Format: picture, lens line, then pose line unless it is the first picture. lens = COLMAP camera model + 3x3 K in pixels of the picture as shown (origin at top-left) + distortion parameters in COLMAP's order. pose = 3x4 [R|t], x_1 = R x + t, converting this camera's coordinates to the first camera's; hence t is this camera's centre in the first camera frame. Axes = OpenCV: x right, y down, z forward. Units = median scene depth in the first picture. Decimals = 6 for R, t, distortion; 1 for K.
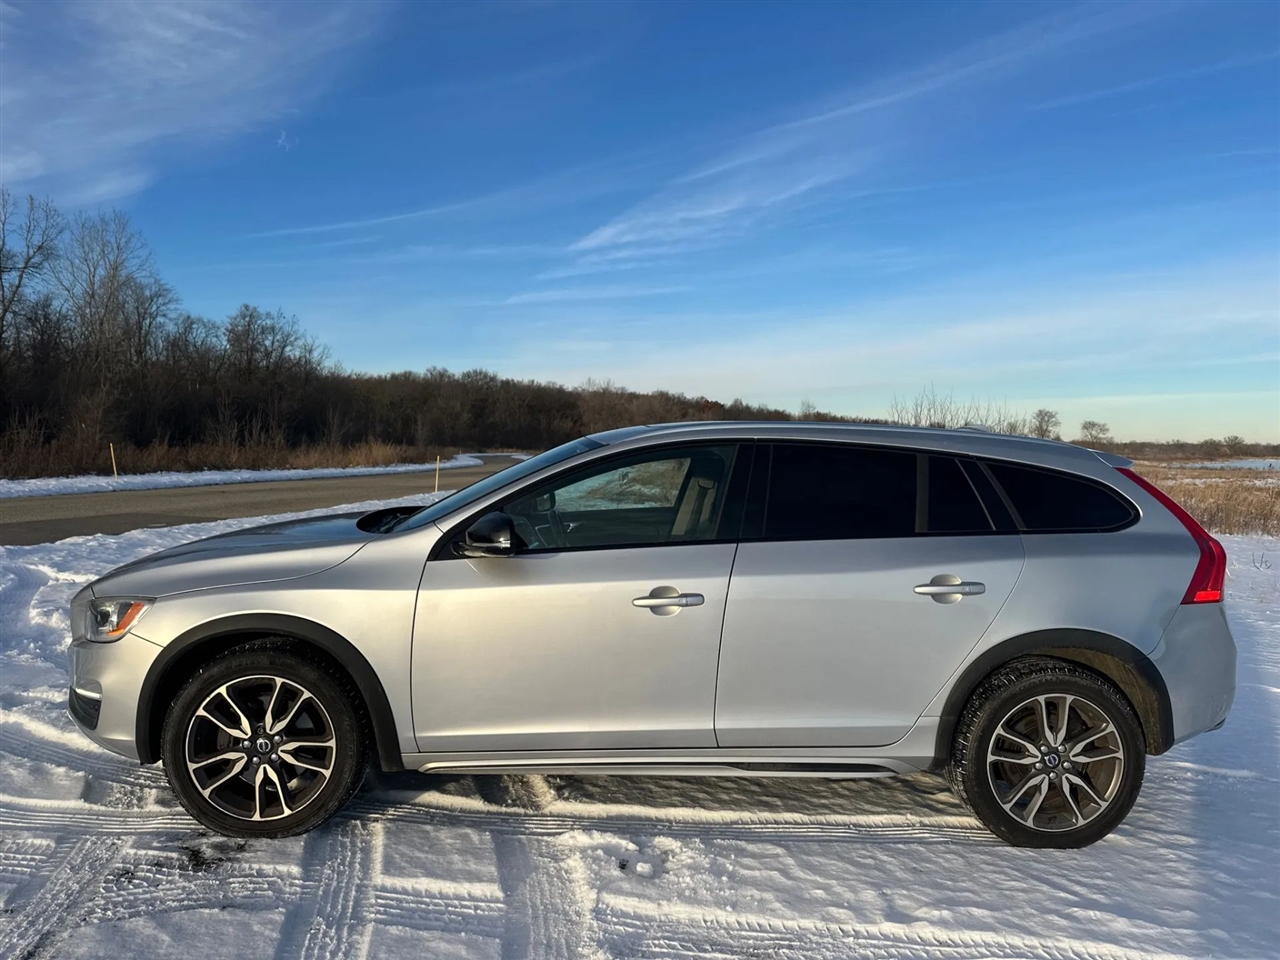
lens RADIAL K [[909.1, 0, 637.1], [0, 909.1, 487.4], [0, 0, 1]] dist [0.051677, -0.059650]
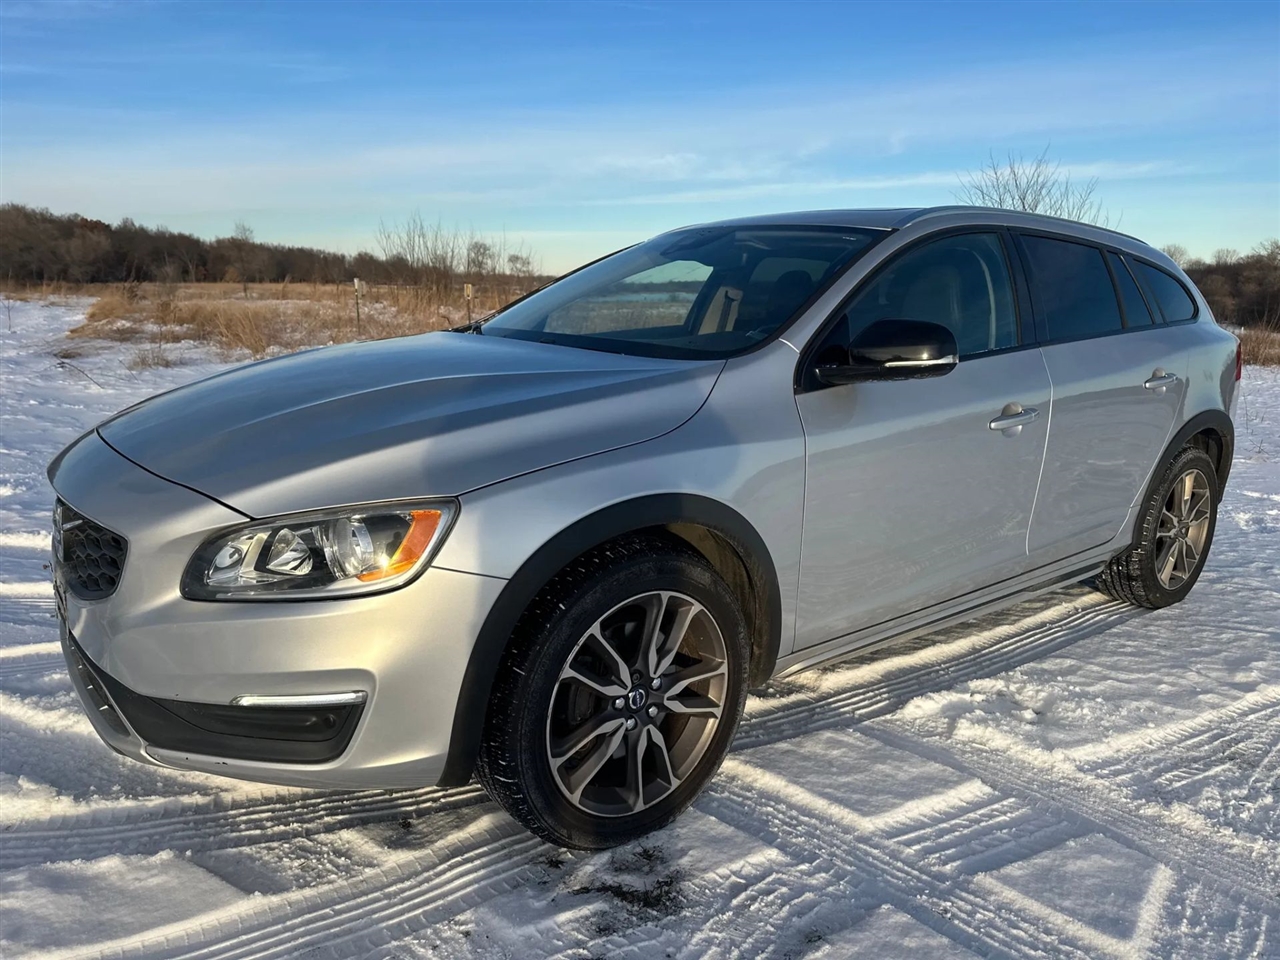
lens RADIAL K [[909.1, 0, 646.3], [0, 909.1, 479.2], [0, 0, 1]] dist [0.051677, -0.059650]
pose [[0.806692, -0.127309, 0.577096, -0.752220], [0.027360, 0.983519, 0.178723, 0.018764], [-0.590338, -0.128385, 0.796880, 0.515508]]
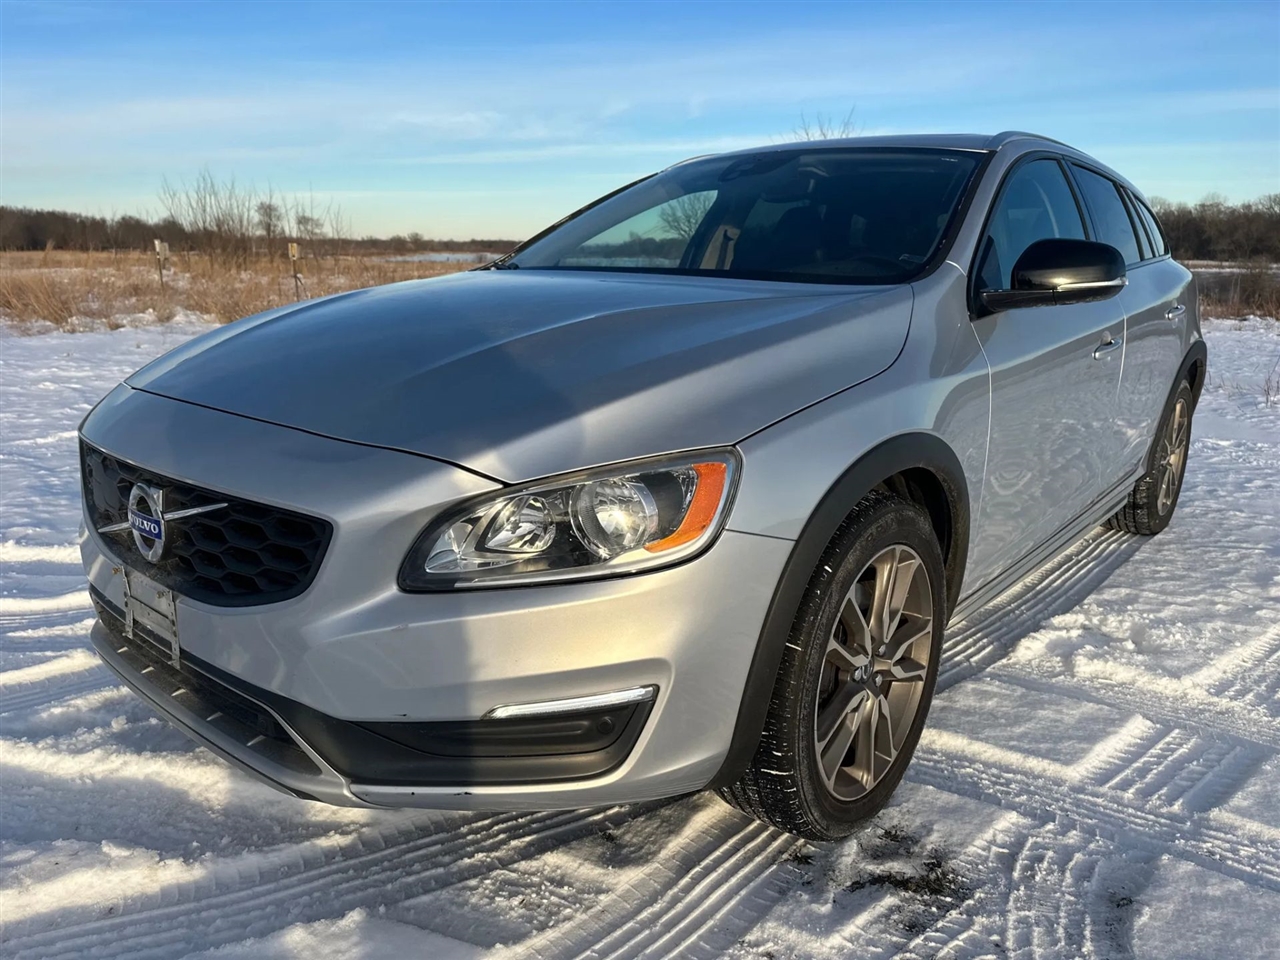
lens RADIAL K [[909.1, 0, 638.5], [0, 909.1, 488.0], [0, 0, 1]] dist [0.051677, -0.059650]
pose [[0.673289, -0.198883, 0.712129, -0.887490], [0.043033, 0.972052, 0.230788, 0.038018], [-0.738126, -0.124742, 0.663031, 0.748968]]
